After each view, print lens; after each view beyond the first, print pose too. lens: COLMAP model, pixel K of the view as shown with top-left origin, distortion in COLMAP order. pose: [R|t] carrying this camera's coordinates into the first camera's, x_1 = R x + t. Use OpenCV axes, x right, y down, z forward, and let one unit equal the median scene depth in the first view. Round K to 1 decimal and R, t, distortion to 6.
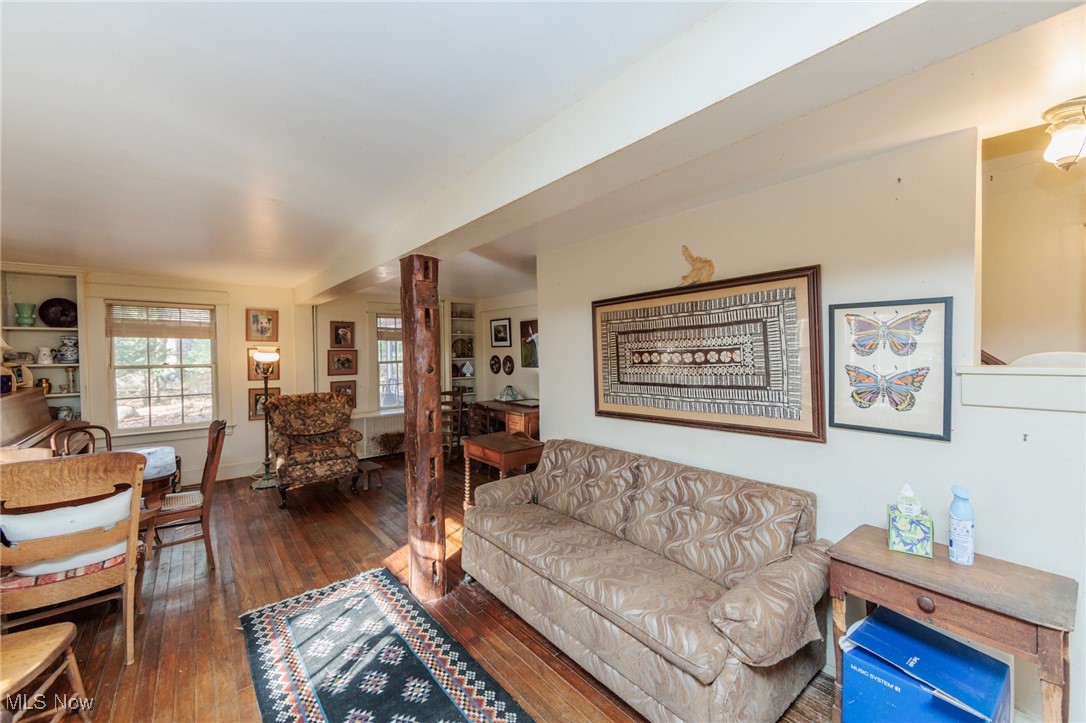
lens RADIAL K [[424.5, 0, 547.5], [0, 424.5, 360.0], [0, 0, 1]] dist [-0.004738, 0.000510]
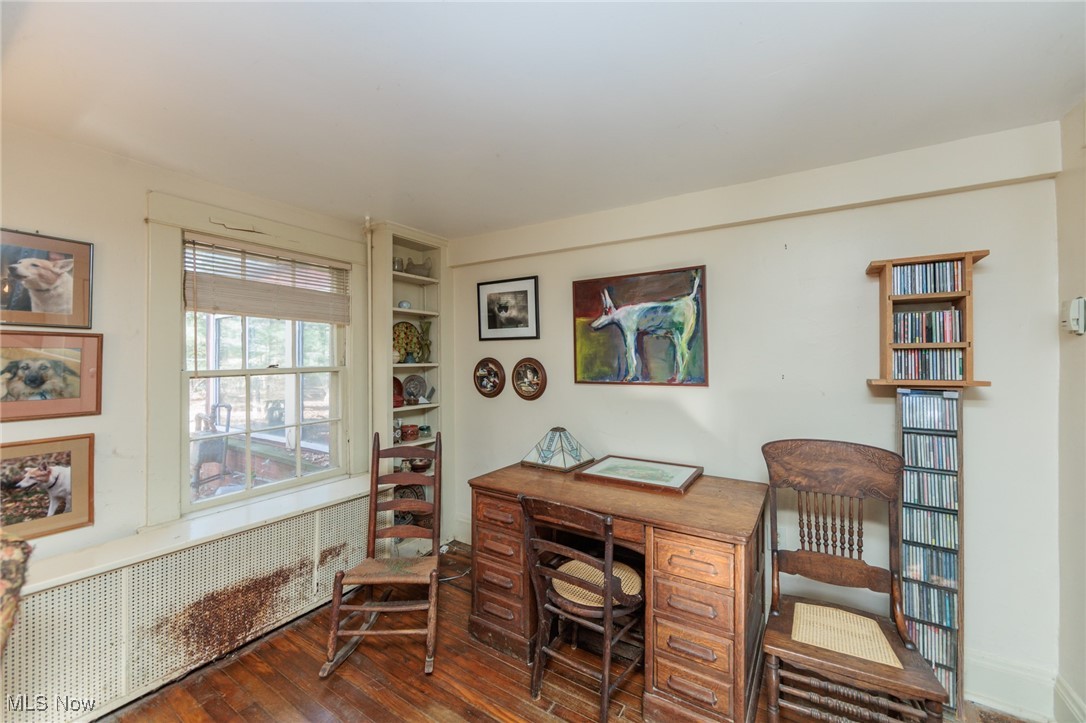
lens RADIAL K [[424.5, 0, 547.1], [0, 424.5, 357.0], [0, 0, 1]] dist [-0.004738, 0.000510]
pose [[0.948916, 0.007003, 0.315451, -0.311287], [0.002575, 0.999549, -0.029936, 0.003451], [-0.315518, 0.029219, 0.948470, 0.791047]]
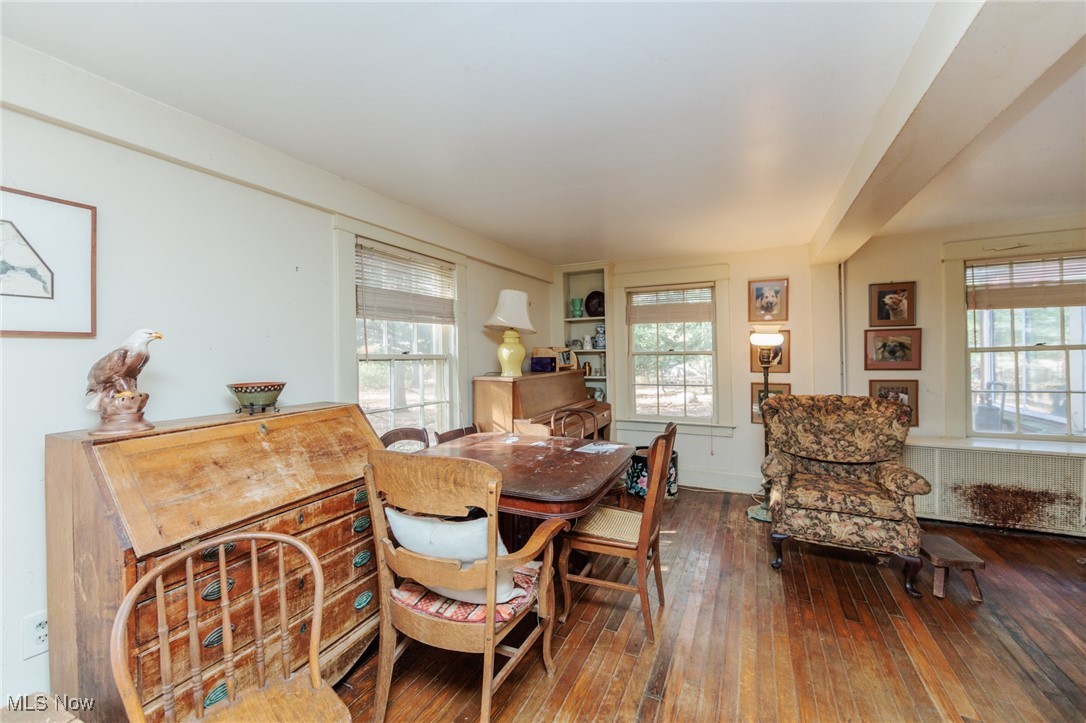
lens RADIAL K [[424.5, 0, 540.0], [0, 424.5, 355.7], [0, 0, 1]] dist [-0.004738, 0.000510]
pose [[0.399006, 0.001776, -0.916947, -0.159642], [-0.007820, 0.999968, -0.001466, 0.025202], [0.916915, 0.007756, 0.399007, 0.369298]]
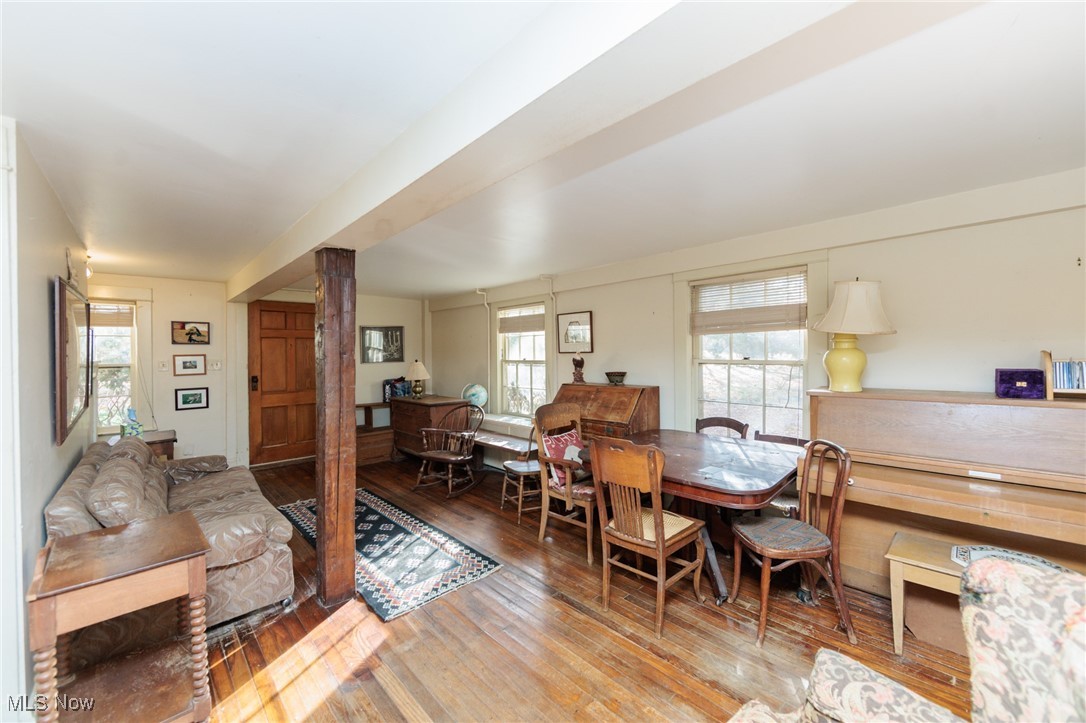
lens RADIAL K [[424.5, 0, 546.2], [0, 424.5, 355.4], [0, 0, 1]] dist [-0.004738, 0.000510]
pose [[-0.997508, 0.020091, -0.067633, -0.414937], [0.018087, 0.999383, 0.030117, -0.012666], [0.068197, 0.028819, -0.997256, 1.164273]]
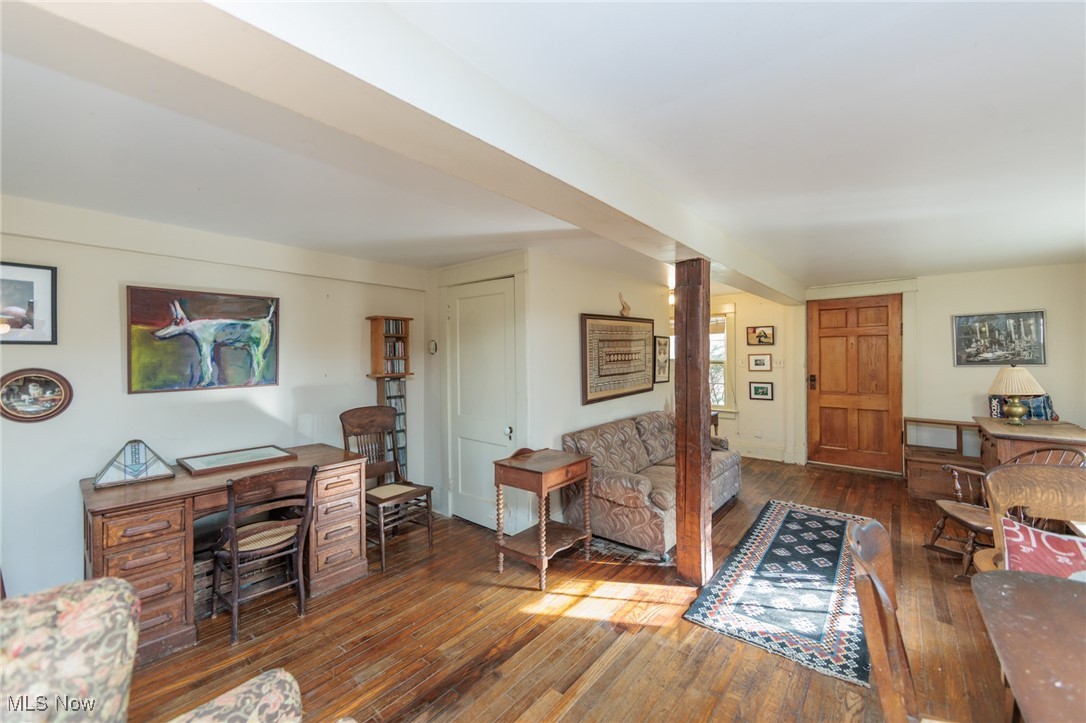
lens RADIAL K [[424.5, 0, 539.5], [0, 424.5, 357.8], [0, 0, 1]] dist [-0.004738, 0.000510]
pose [[-0.175086, 0.004908, 0.984541, -0.738050], [0.031386, 0.999507, 0.000599, -0.008739], [-0.984053, 0.031006, -0.175153, 0.909262]]
